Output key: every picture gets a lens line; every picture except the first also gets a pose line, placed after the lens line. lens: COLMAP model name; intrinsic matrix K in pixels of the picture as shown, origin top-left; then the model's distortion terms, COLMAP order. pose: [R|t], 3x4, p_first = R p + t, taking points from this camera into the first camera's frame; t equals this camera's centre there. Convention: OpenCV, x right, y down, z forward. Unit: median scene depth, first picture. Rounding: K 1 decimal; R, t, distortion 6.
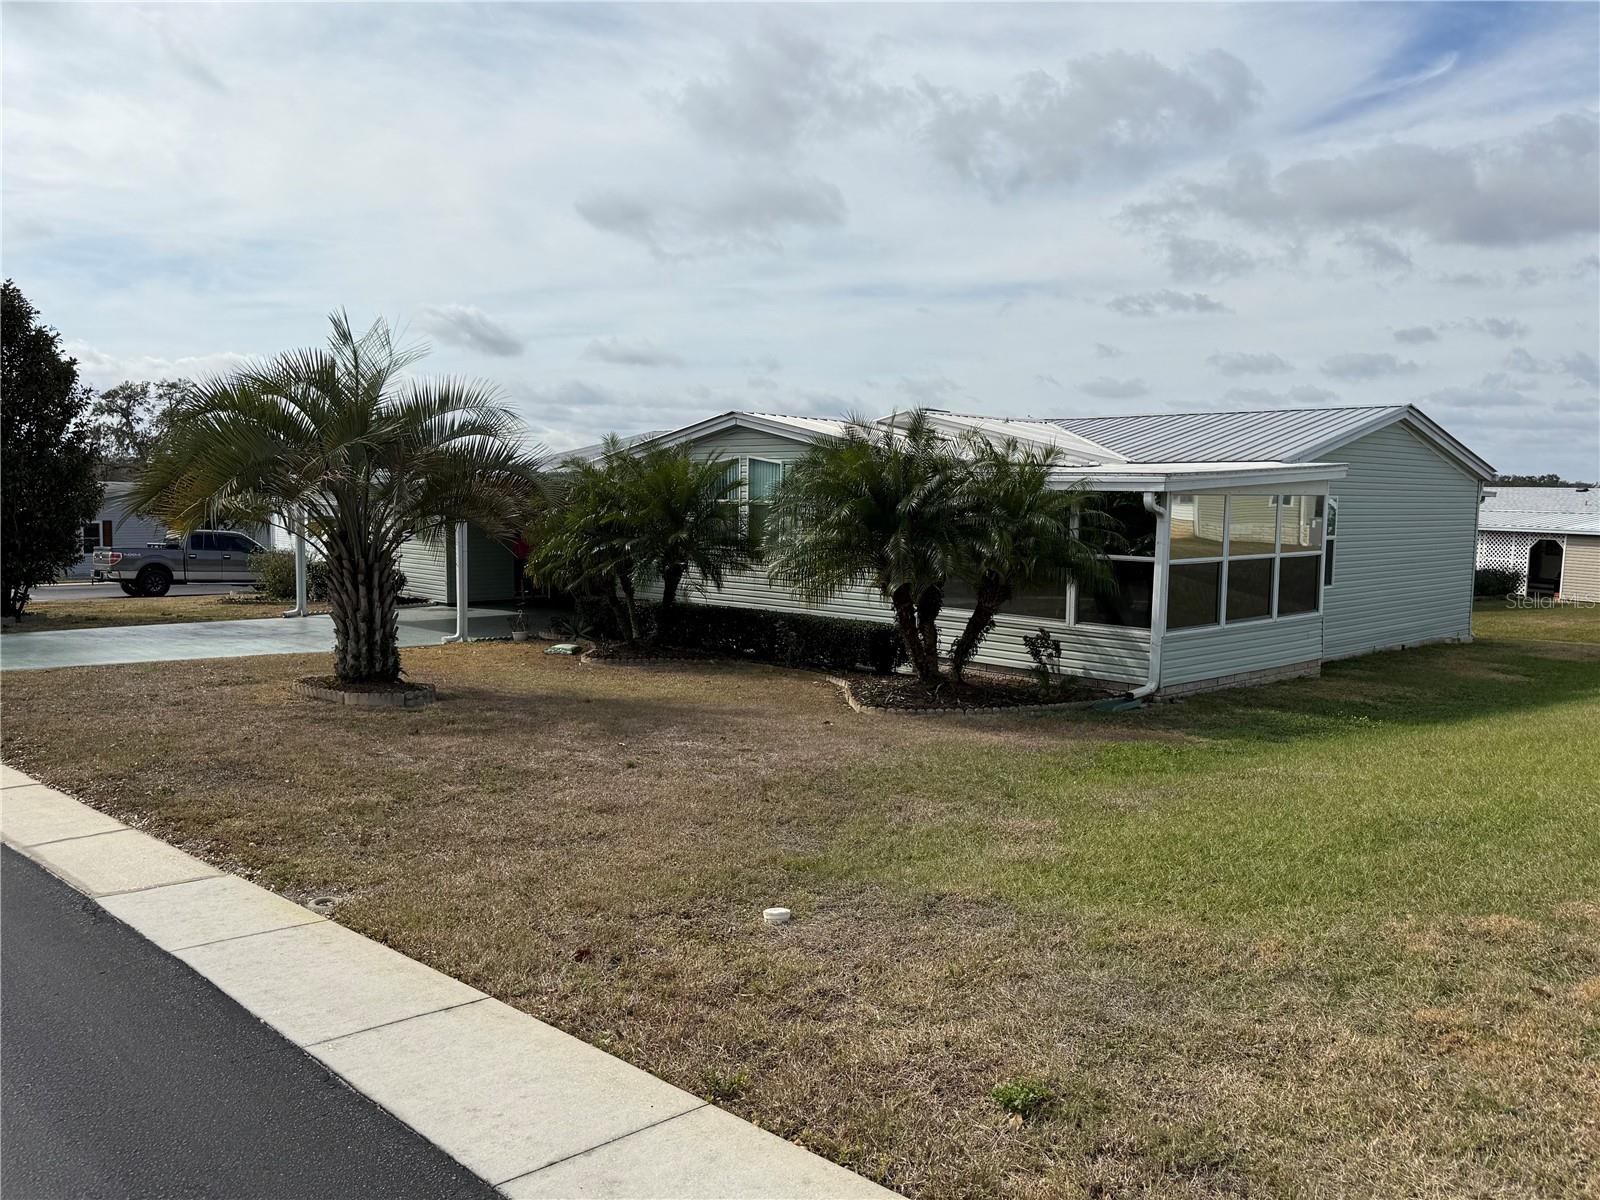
lens RADIAL K [[1373.6, 0, 800.0], [0, 1373.6, 600.0], [0, 0, 1]] dist [0.014049, 0.007984]
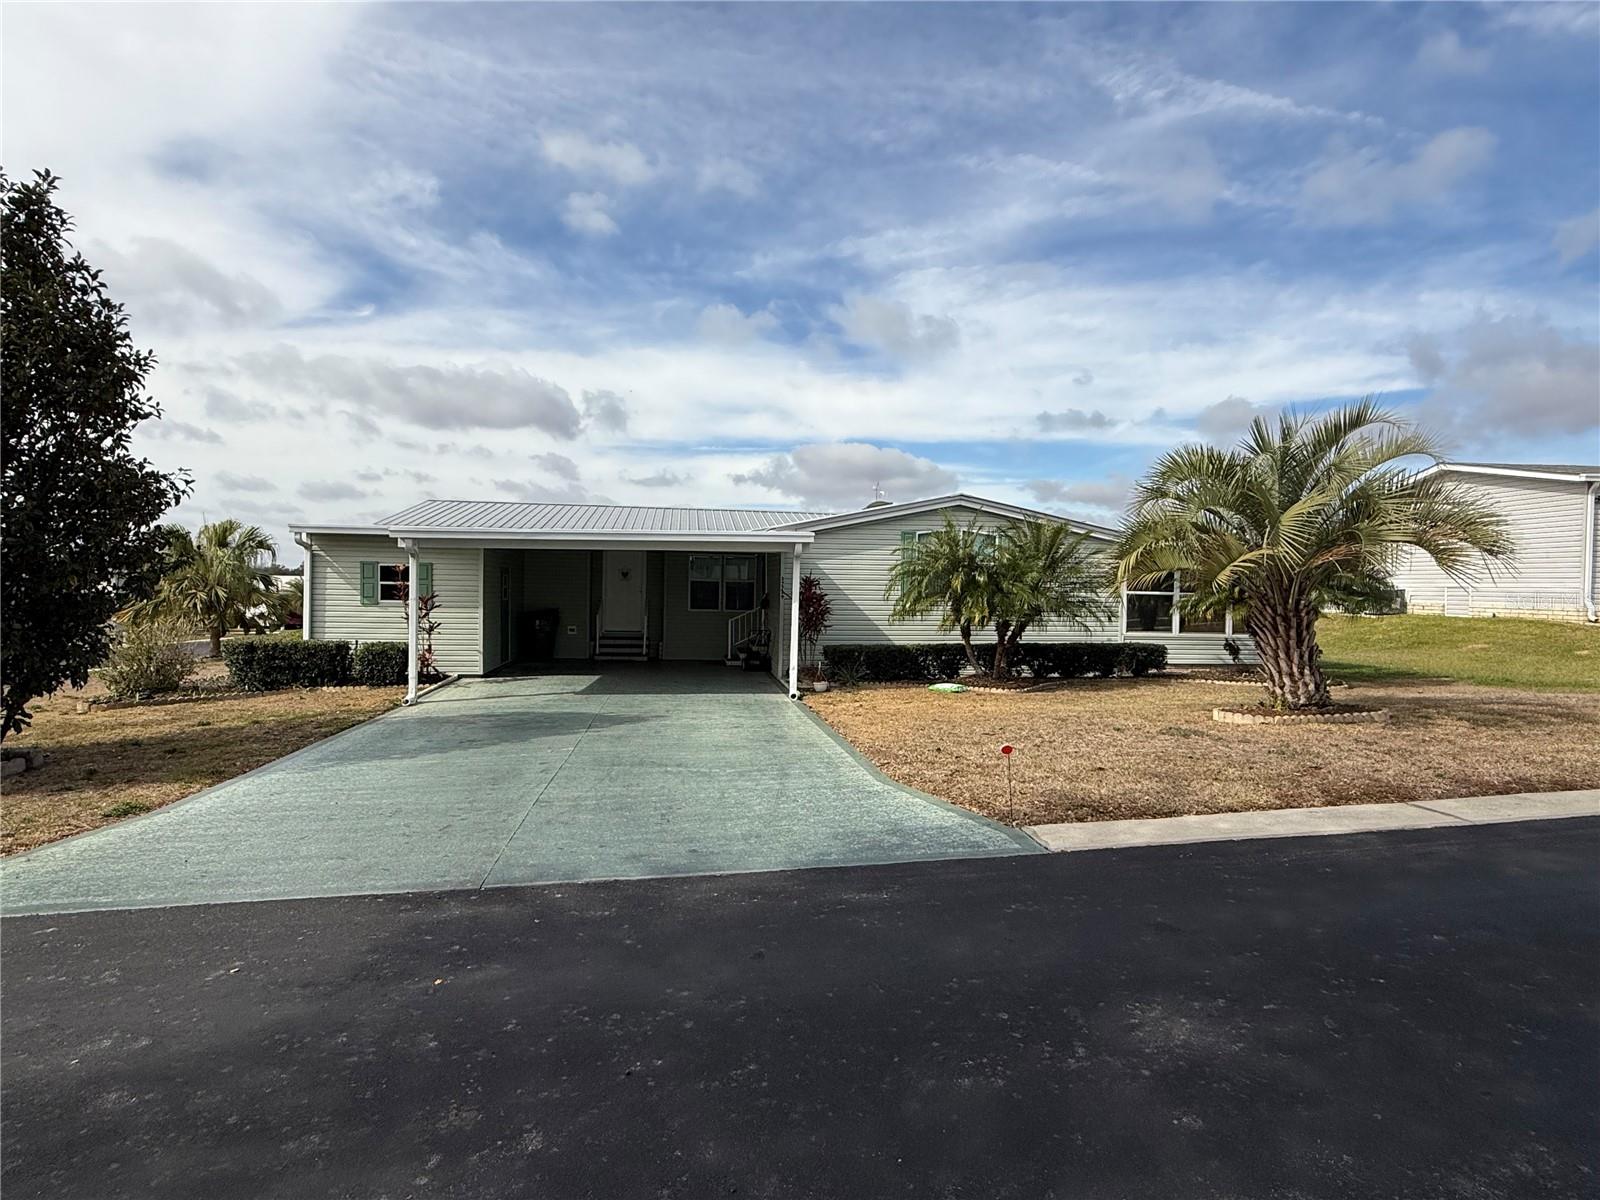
lens RADIAL K [[842.7, 0, 800.0], [0, 842.7, 600.0], [0, 0, 1]] dist [0.000567, 0.000110]
pose [[0.561506, -0.023886, 0.827128, -0.090969], [0.066295, 0.997669, -0.016194, -0.003791], [-0.824813, 0.063927, 0.561780, 0.076282]]
